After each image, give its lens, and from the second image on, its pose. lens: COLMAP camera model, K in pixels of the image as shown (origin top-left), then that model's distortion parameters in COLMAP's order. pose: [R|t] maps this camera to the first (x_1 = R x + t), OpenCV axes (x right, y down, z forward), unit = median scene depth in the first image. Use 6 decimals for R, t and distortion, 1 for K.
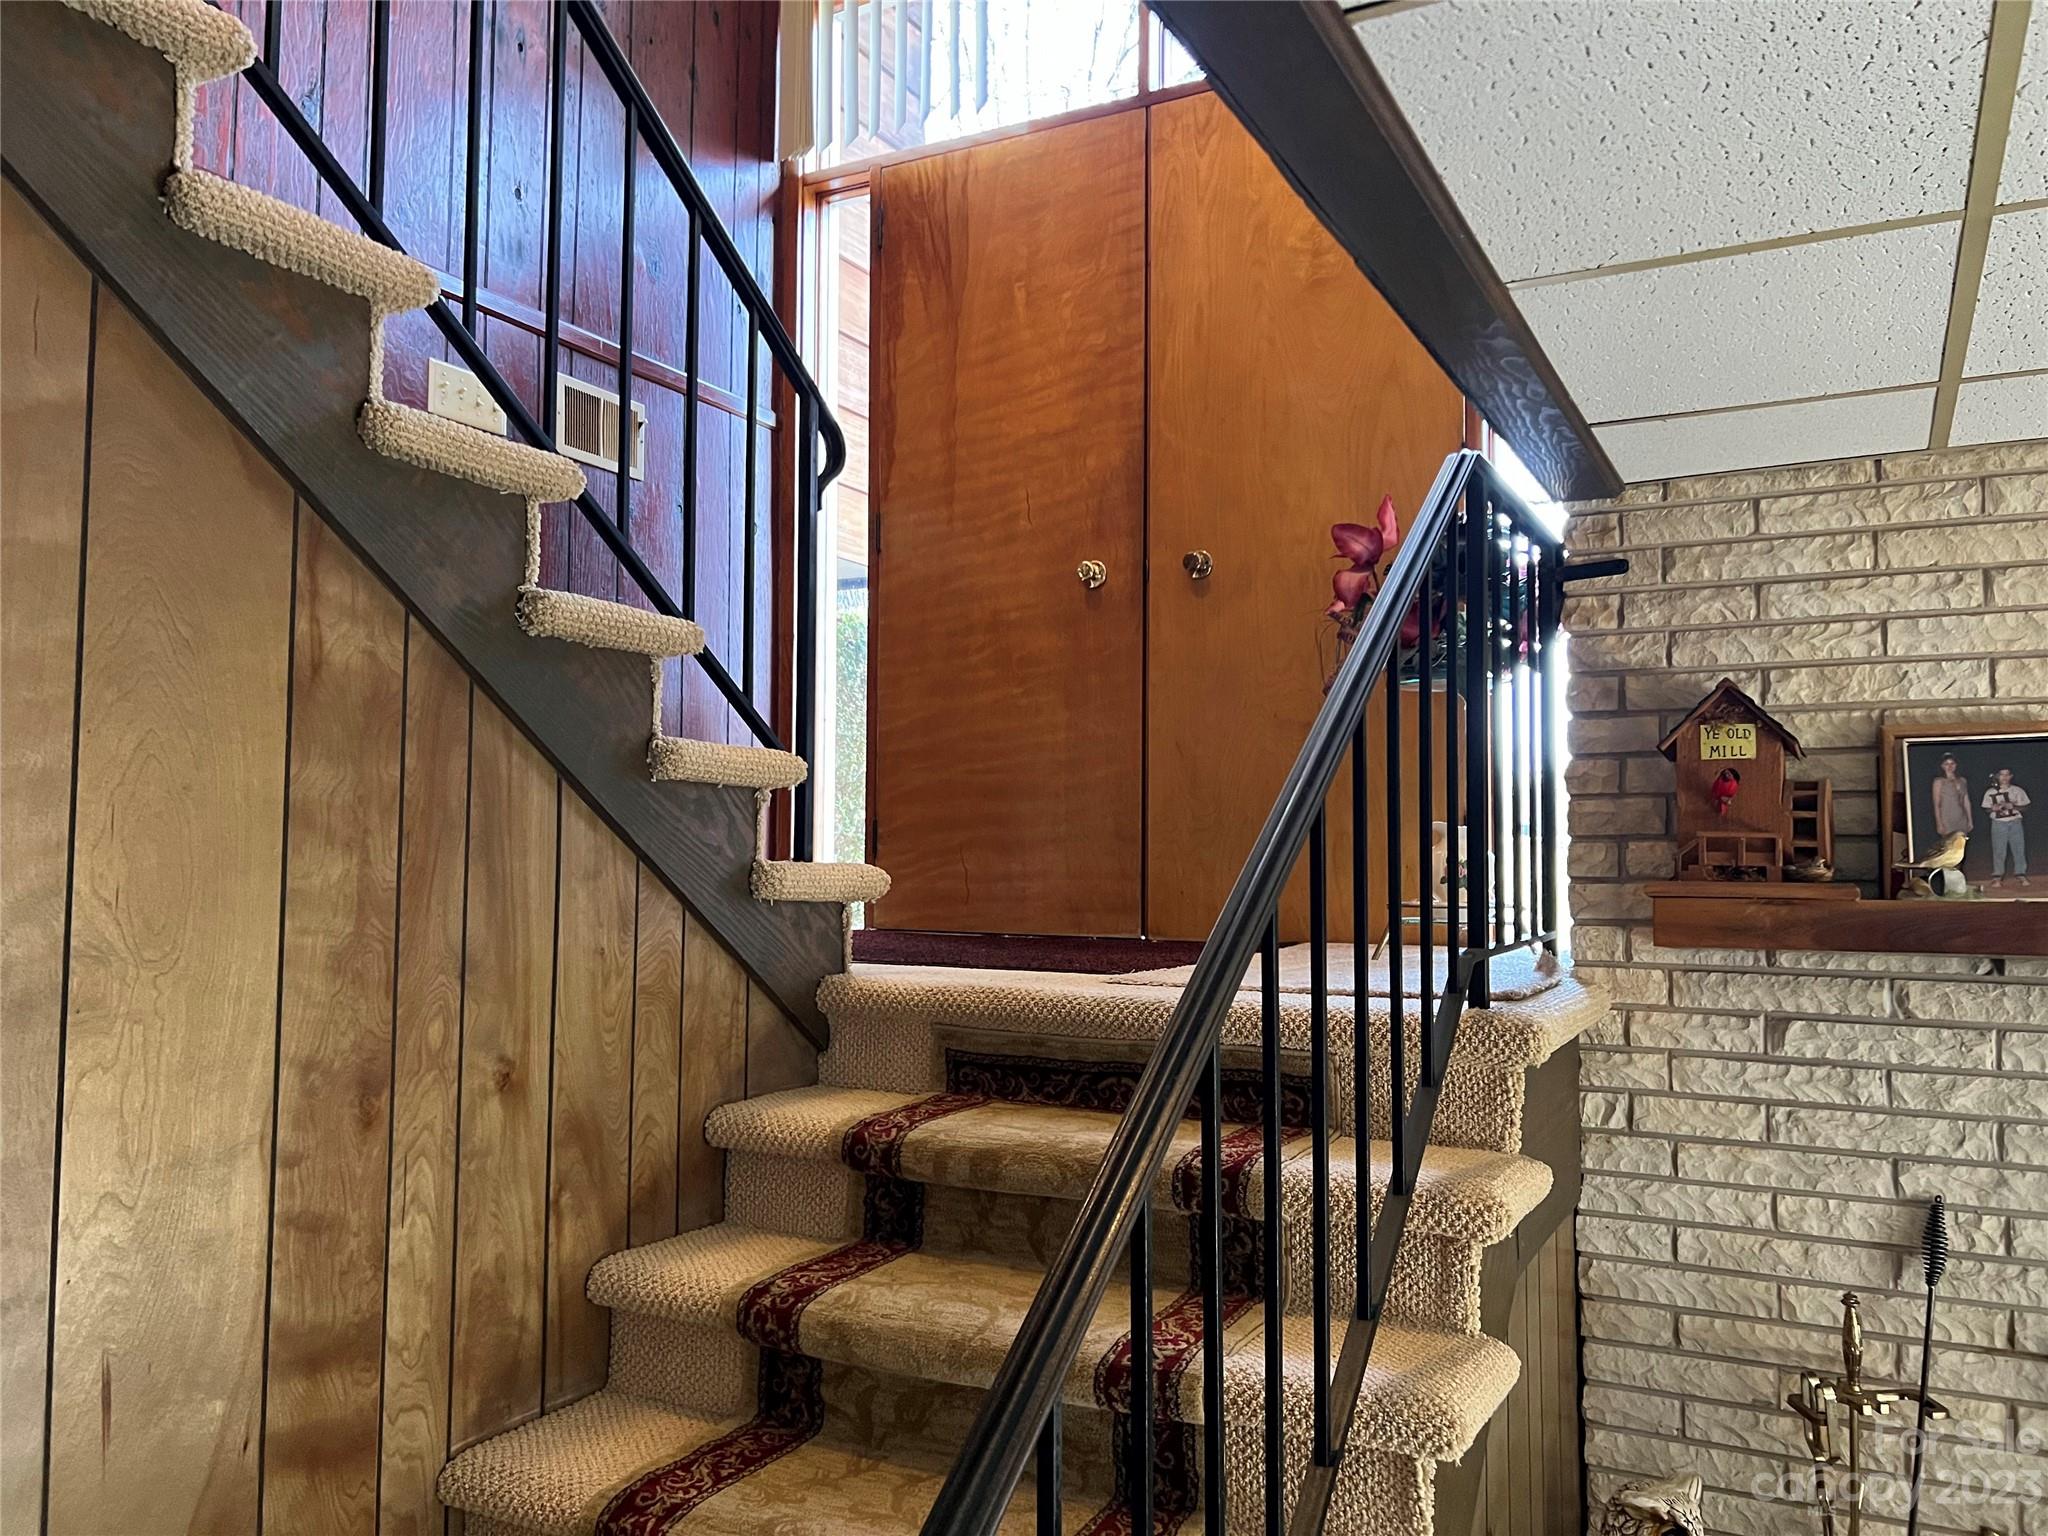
lens RADIAL K [[1544.0, 0, 1013.9], [0, 1544.0, 769.7], [0, 0, 1]] dist [0.032065, -0.044072]
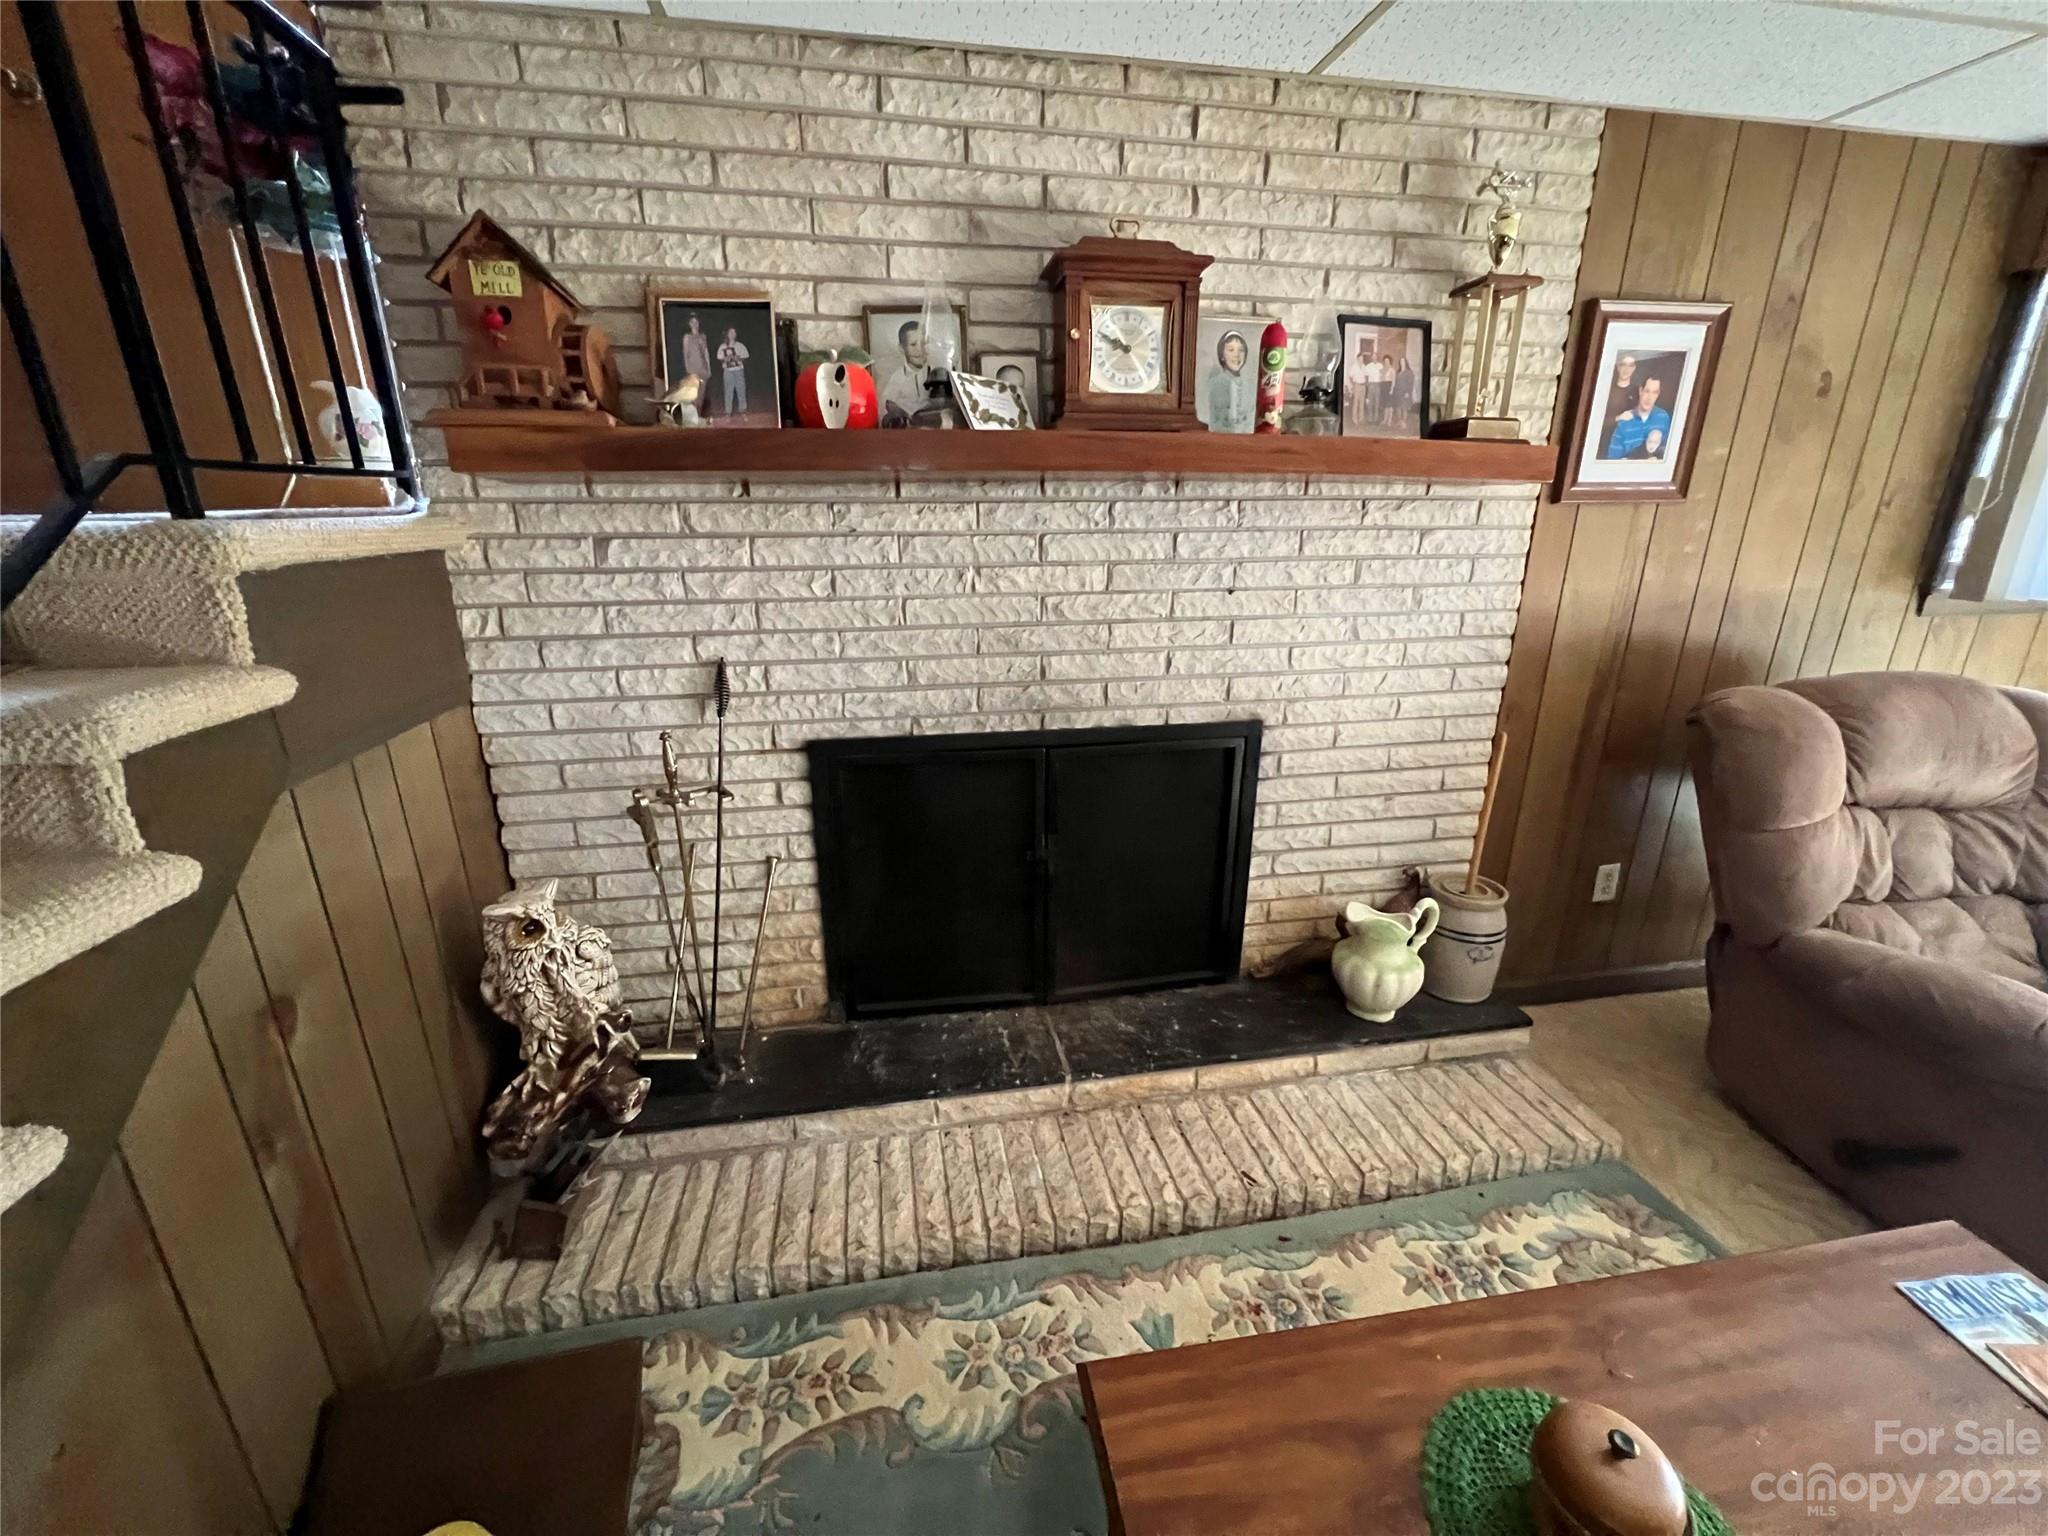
lens RADIAL K [[814.1, 0, 1022.7], [0, 814.1, 766.5], [0, 0, 1]] dist [0.001163, -0.000516]
pose [[0.780525, -0.198853, 0.592654, 0.334339], [-0.026110, 0.936859, 0.348731, 0.094740], [-0.624579, -0.287667, 0.726050, 0.235424]]
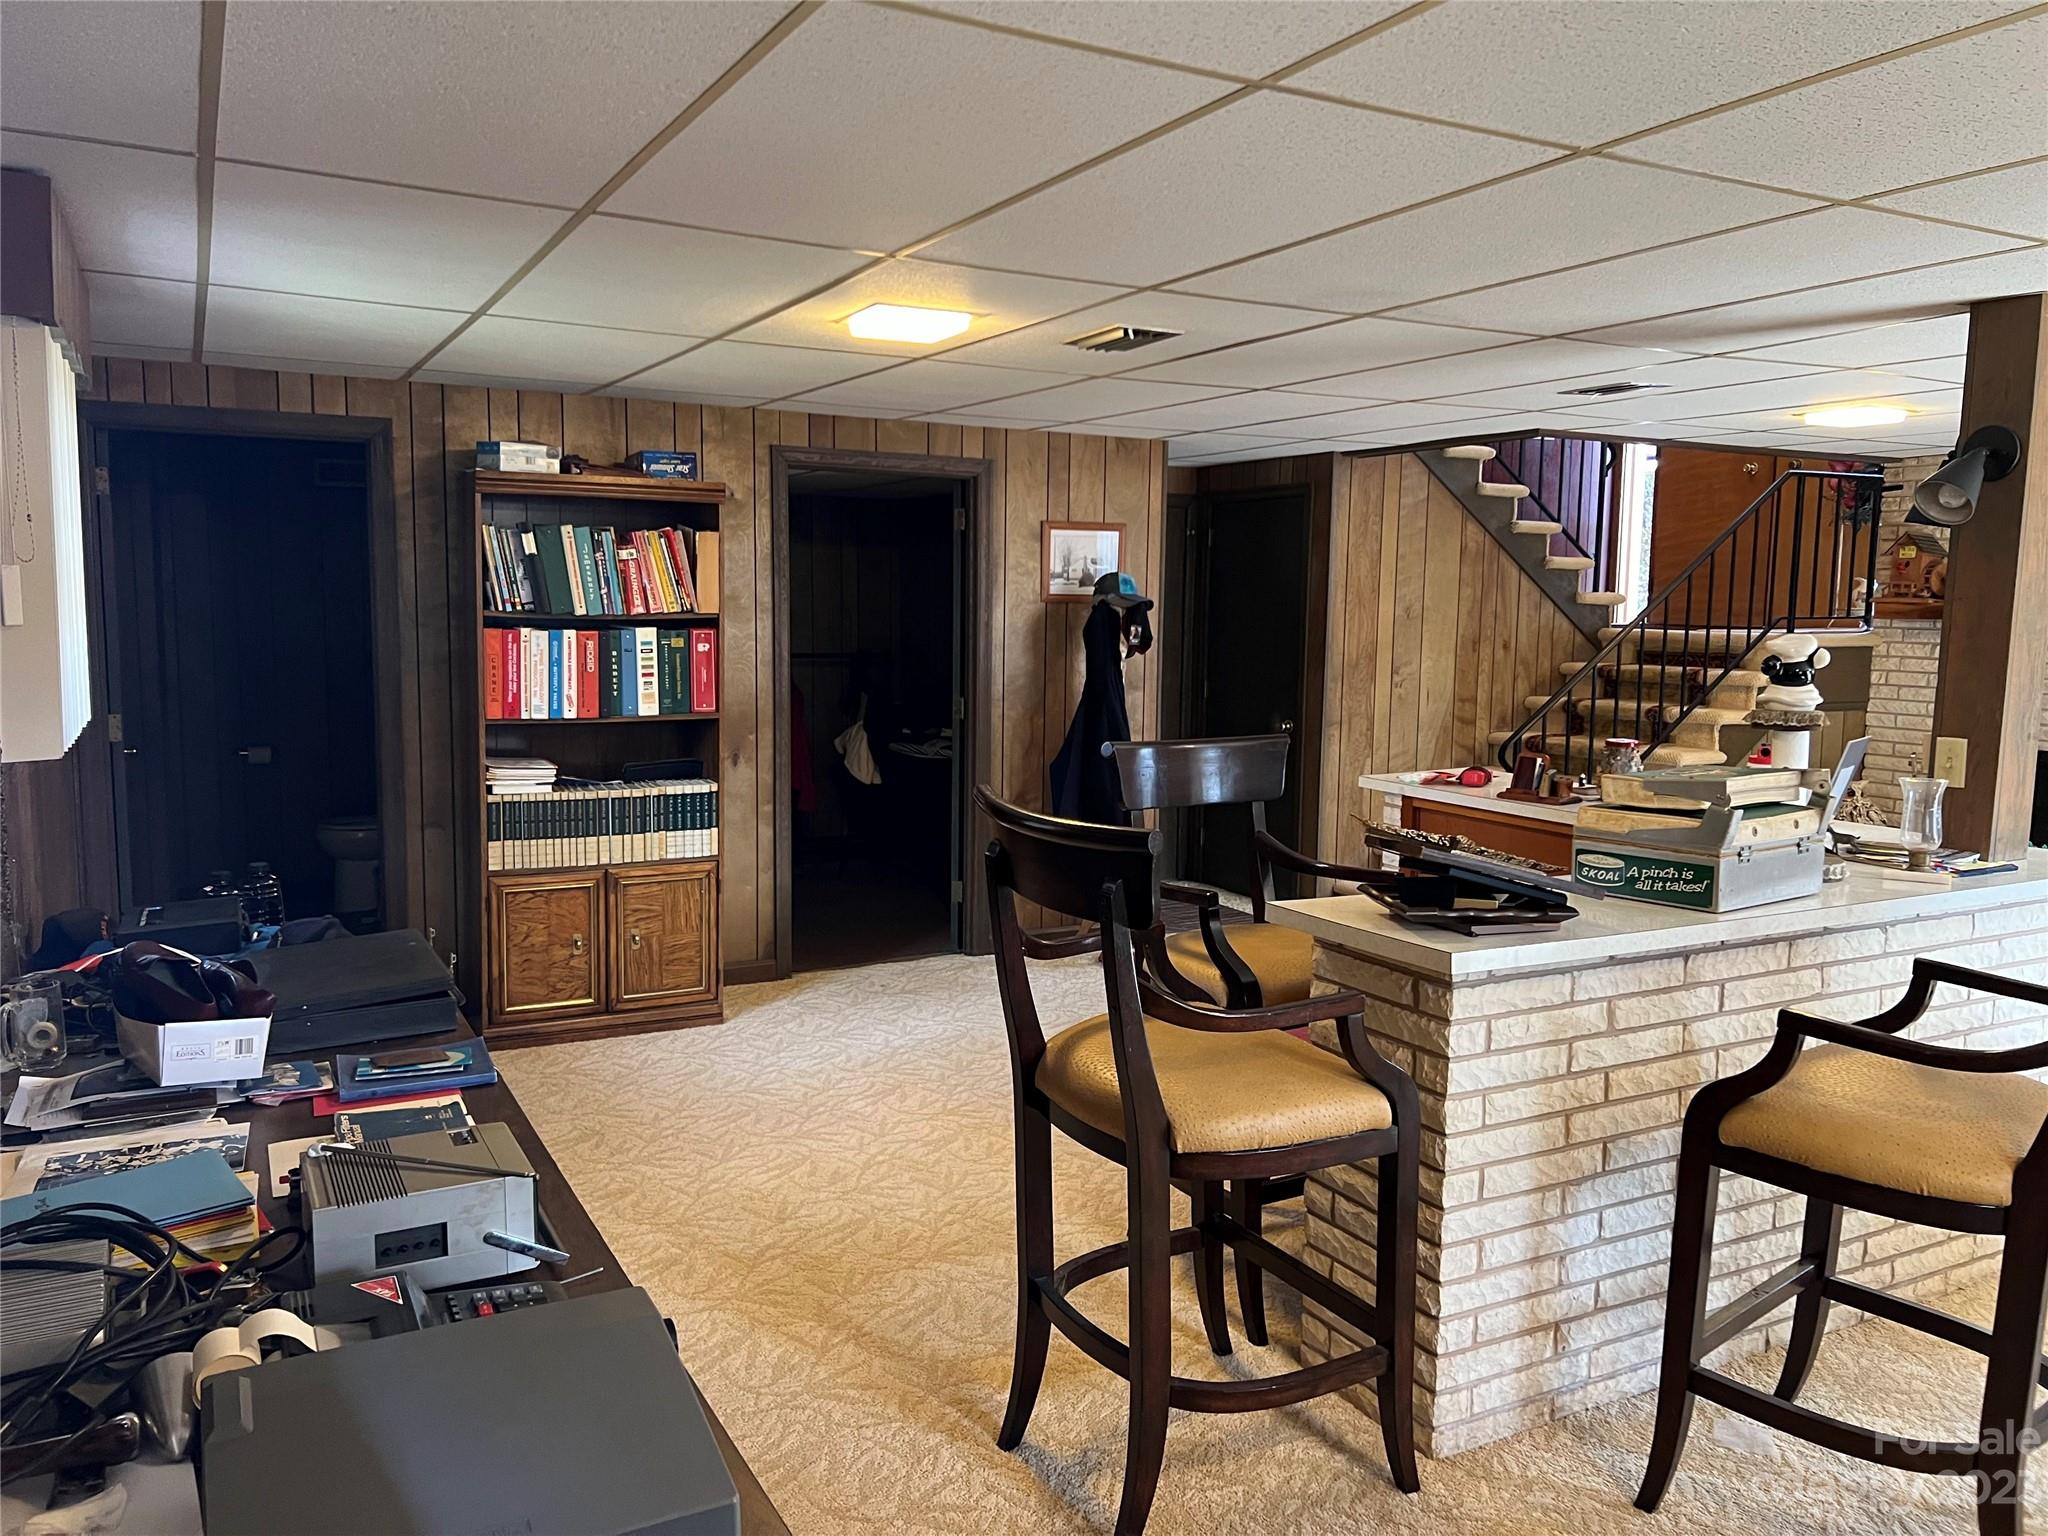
lens RADIAL K [[1544.0, 0, 1013.9], [0, 1544.0, 769.7], [0, 0, 1]] dist [0.032065, -0.044072]
pose [[0.838091, 0.063322, -0.541843, 0.659982], [0.024741, 0.987807, 0.153708, -0.106825], [0.544969, -0.142227, 0.826305, -2.520811]]
